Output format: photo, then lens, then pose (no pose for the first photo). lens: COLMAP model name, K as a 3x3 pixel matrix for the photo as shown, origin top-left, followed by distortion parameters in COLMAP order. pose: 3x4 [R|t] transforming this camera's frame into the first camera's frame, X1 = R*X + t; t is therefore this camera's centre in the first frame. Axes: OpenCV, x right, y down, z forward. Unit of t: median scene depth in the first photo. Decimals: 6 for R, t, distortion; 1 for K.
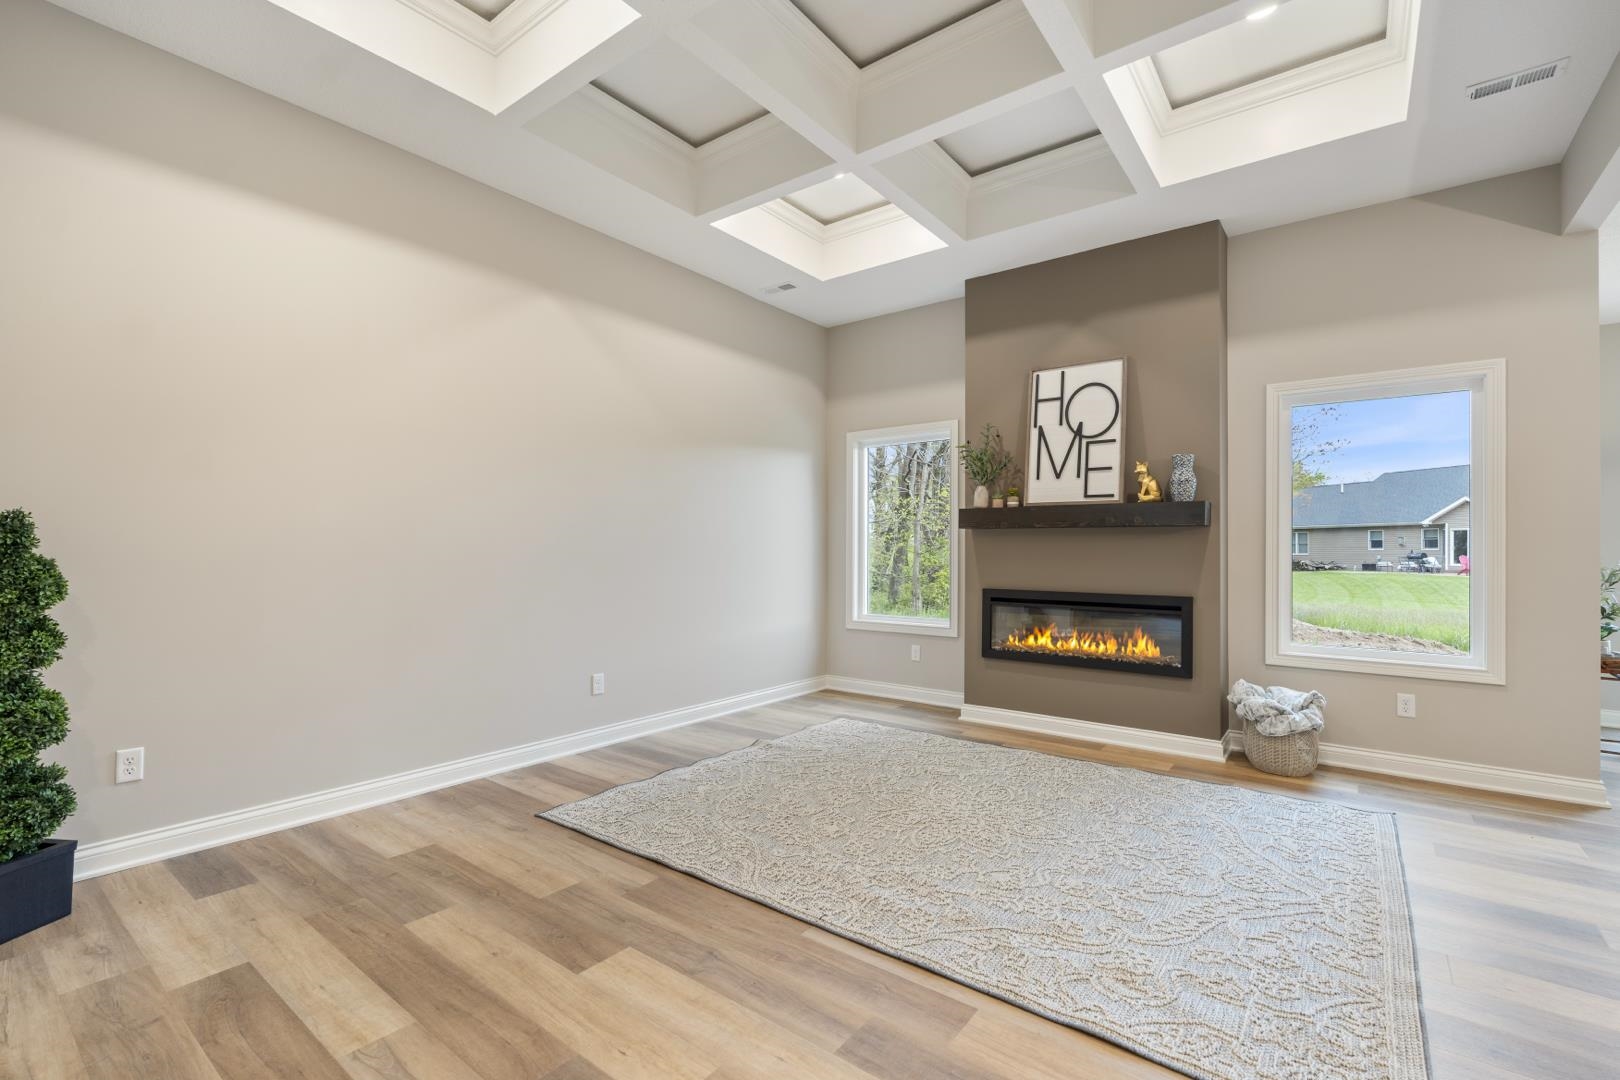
lens RADIAL K [[716.2, 0, 816.5], [0, 716.2, 548.7], [0, 0, 1]] dist [-0.001666, 0.000161]
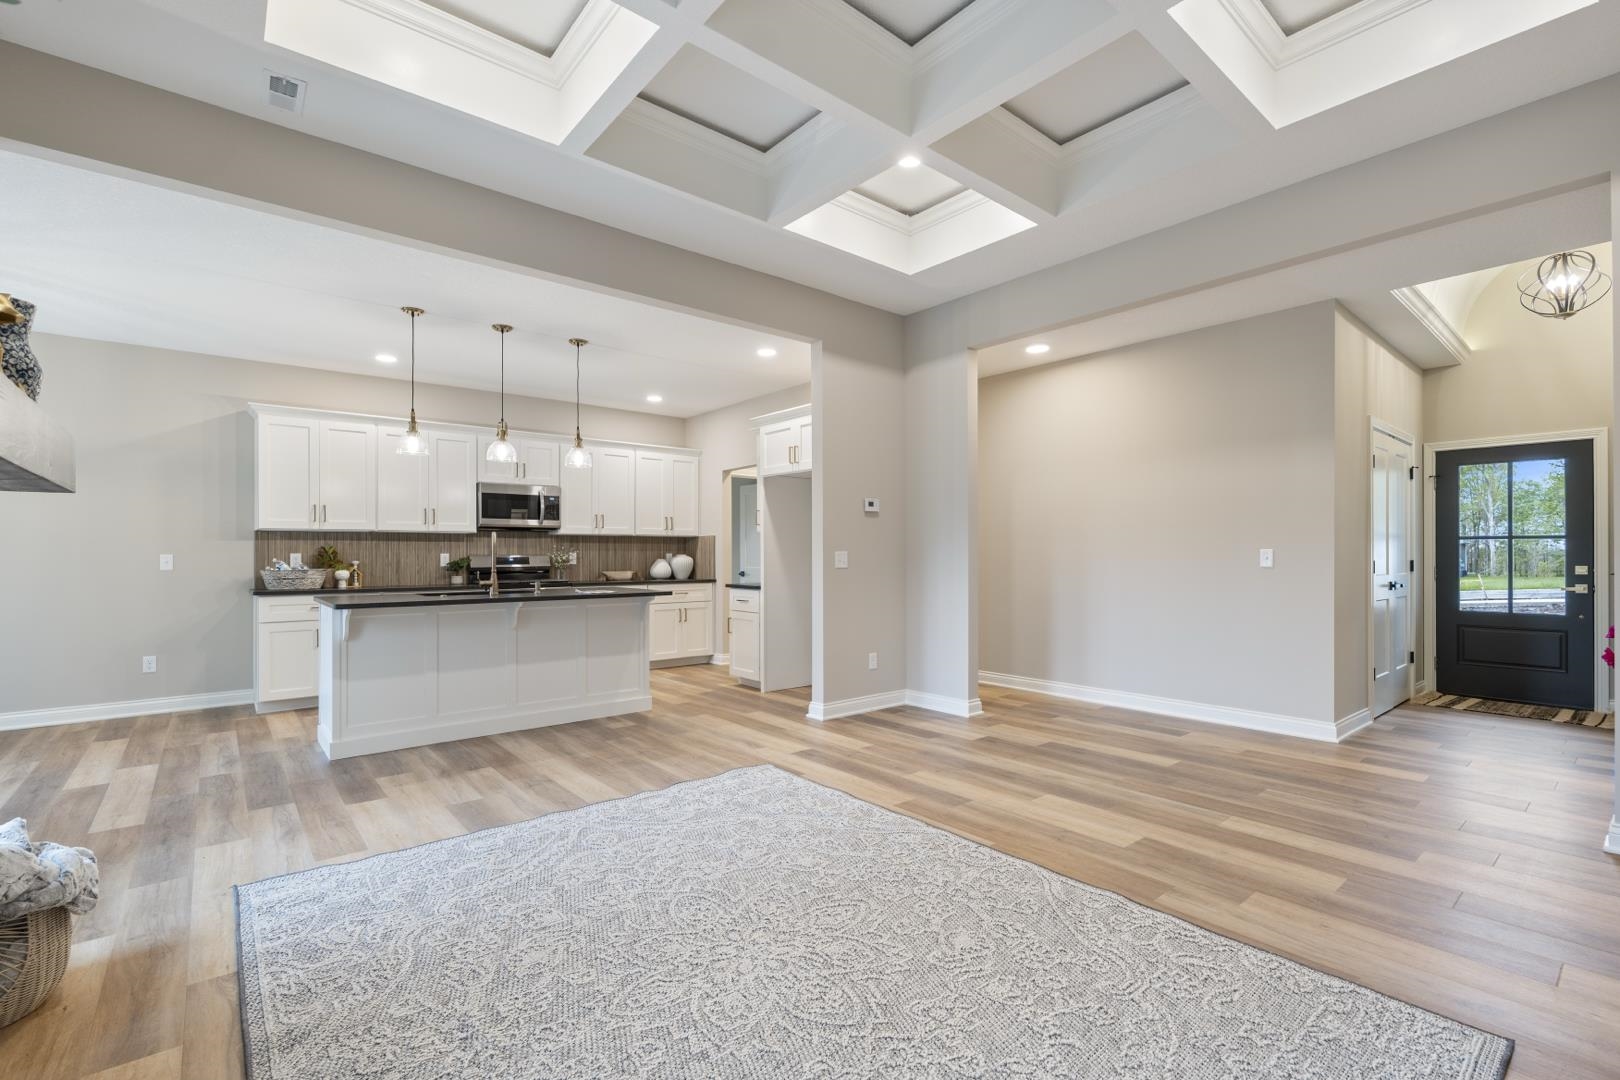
lens RADIAL K [[735.8, 0, 812.7], [0, 735.8, 555.2], [0, 0, 1]] dist [-0.002848, -0.000144]
pose [[-0.974938, -0.002189, 0.222465, 0.002631], [-0.002704, 0.999994, -0.002012, 0.002659], [-0.222459, -0.002564, -0.974939, 1.189379]]
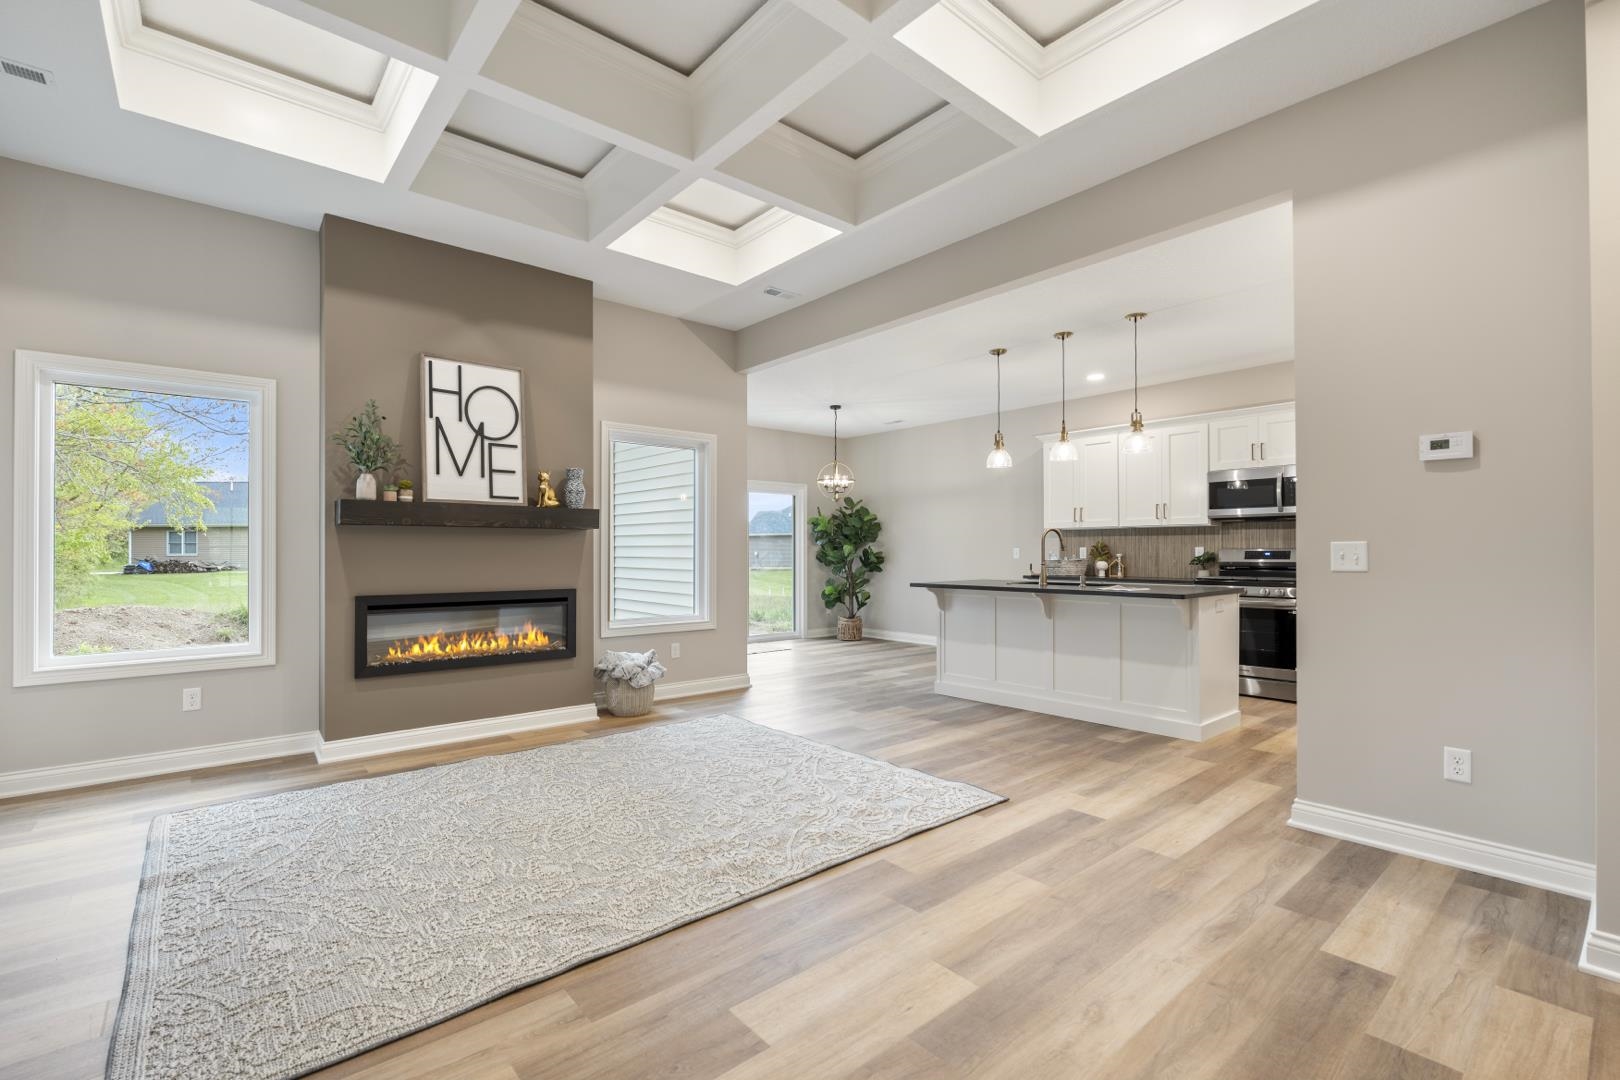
lens RADIAL K [[714.4, 0, 805.6], [0, 714.4, 547.4], [0, 0, 1]] dist [-0.002793, -0.000202]
pose [[0.216405, 0.000943, 0.976303, -0.515884], [0.000835, 0.999999, -0.001151, 0.000097], [-0.976303, 0.001065, 0.216404, 0.344804]]
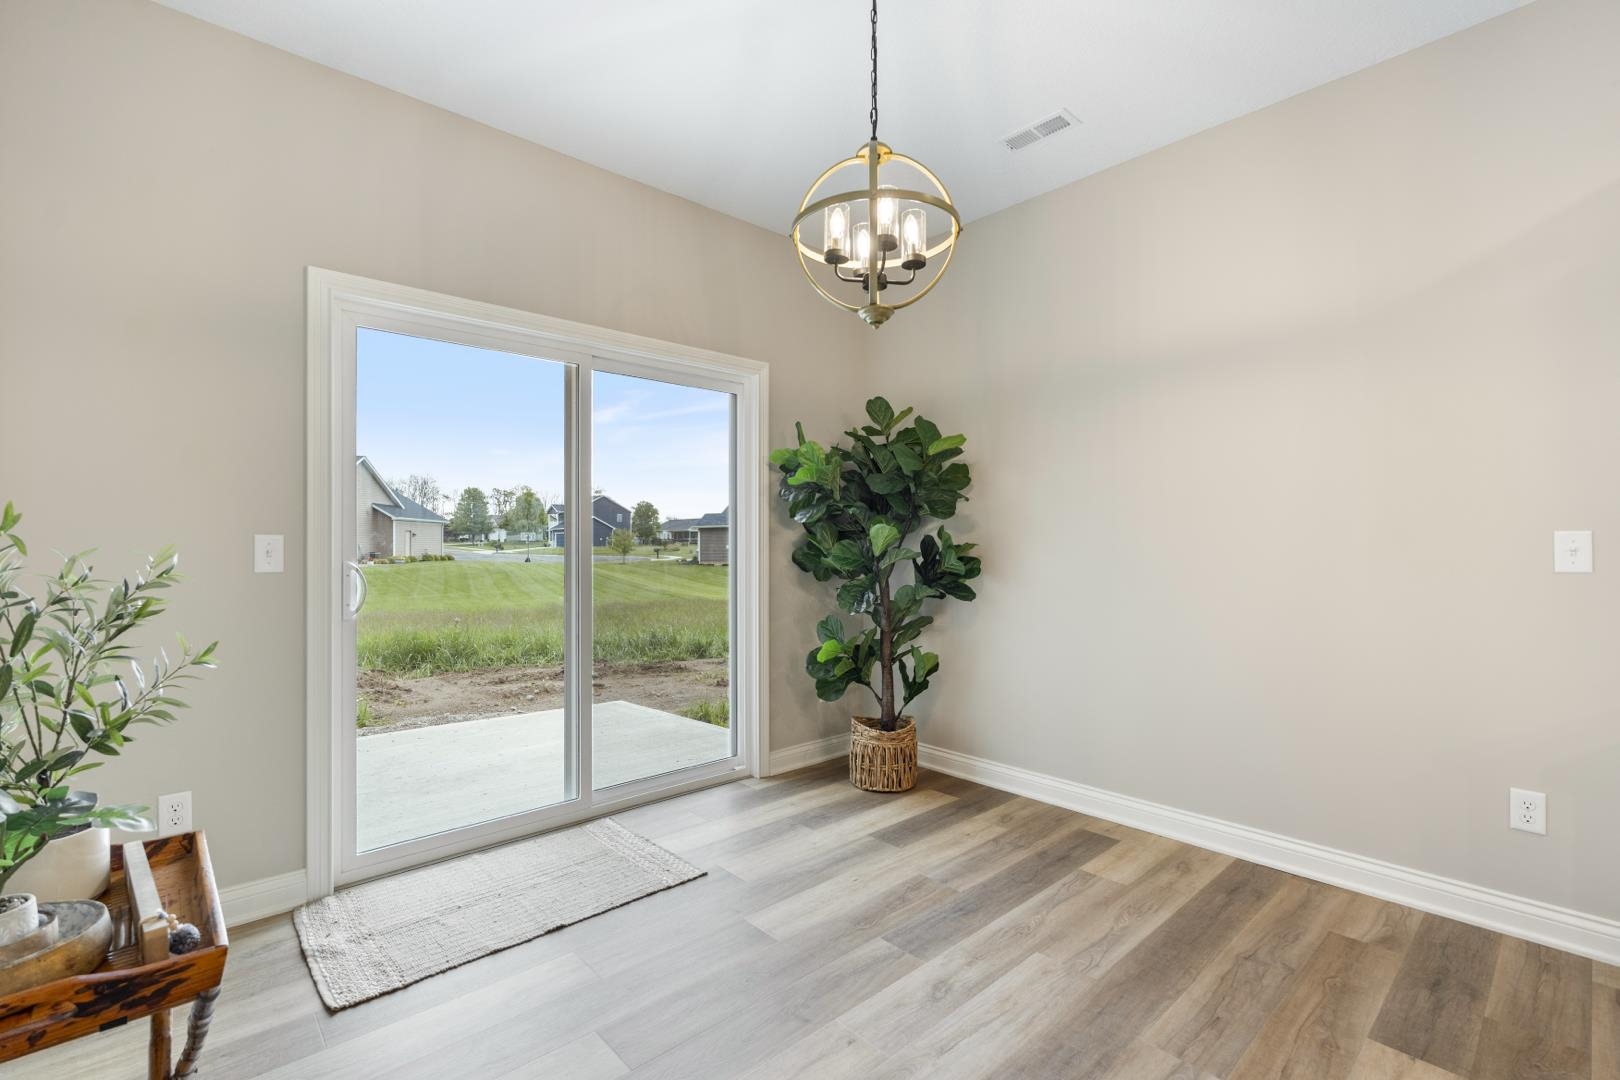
lens RADIAL K [[716.2, 0, 816.5], [0, 716.2, 548.7], [0, 0, 1]] dist [-0.001666, 0.000161]
pose [[0.172529, -0.010347, 0.984950, 0.828826], [-0.001610, 0.999941, 0.010786, 0.008017], [-0.985003, -0.003447, 0.172502, 0.618822]]
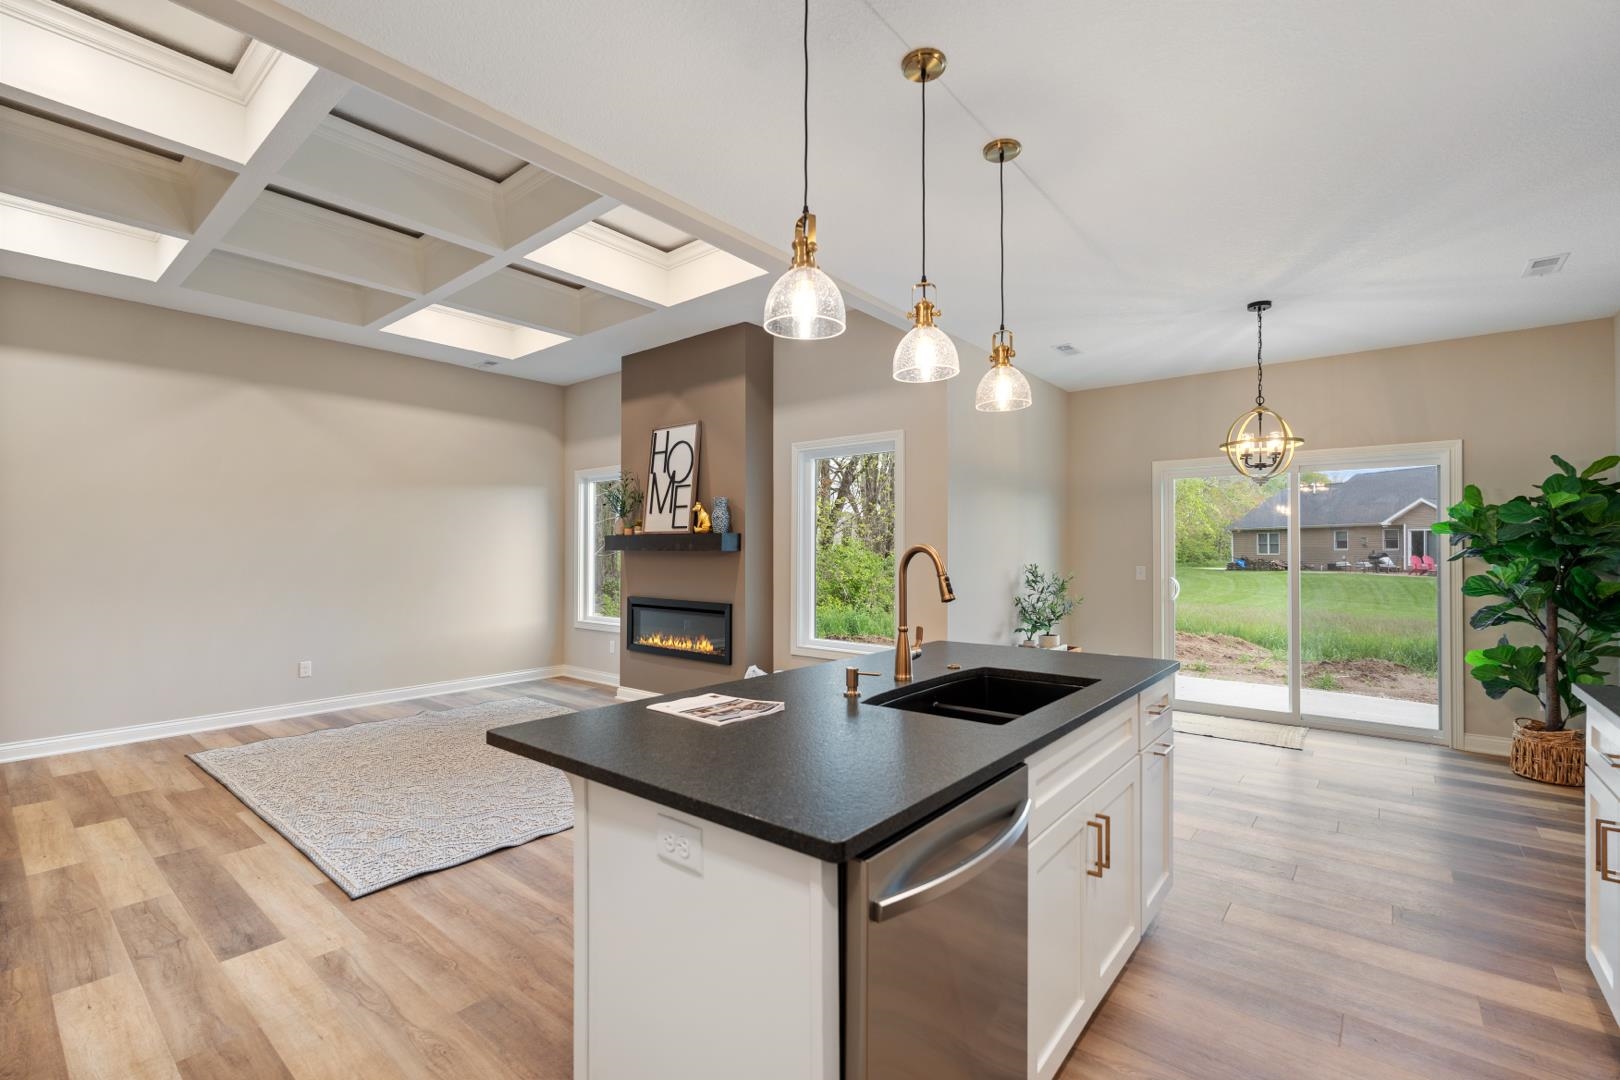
lens RADIAL K [[703.1, 0, 812.0], [0, 703.1, 543.8], [0, 0, 1]] dist [-0.002942, -0.000024]
pose [[0.999490, -0.004493, -0.031625, 0.671402], [0.004251, 0.999961, -0.007716, -0.031936], [0.031658, 0.007577, 0.999470, -0.285876]]
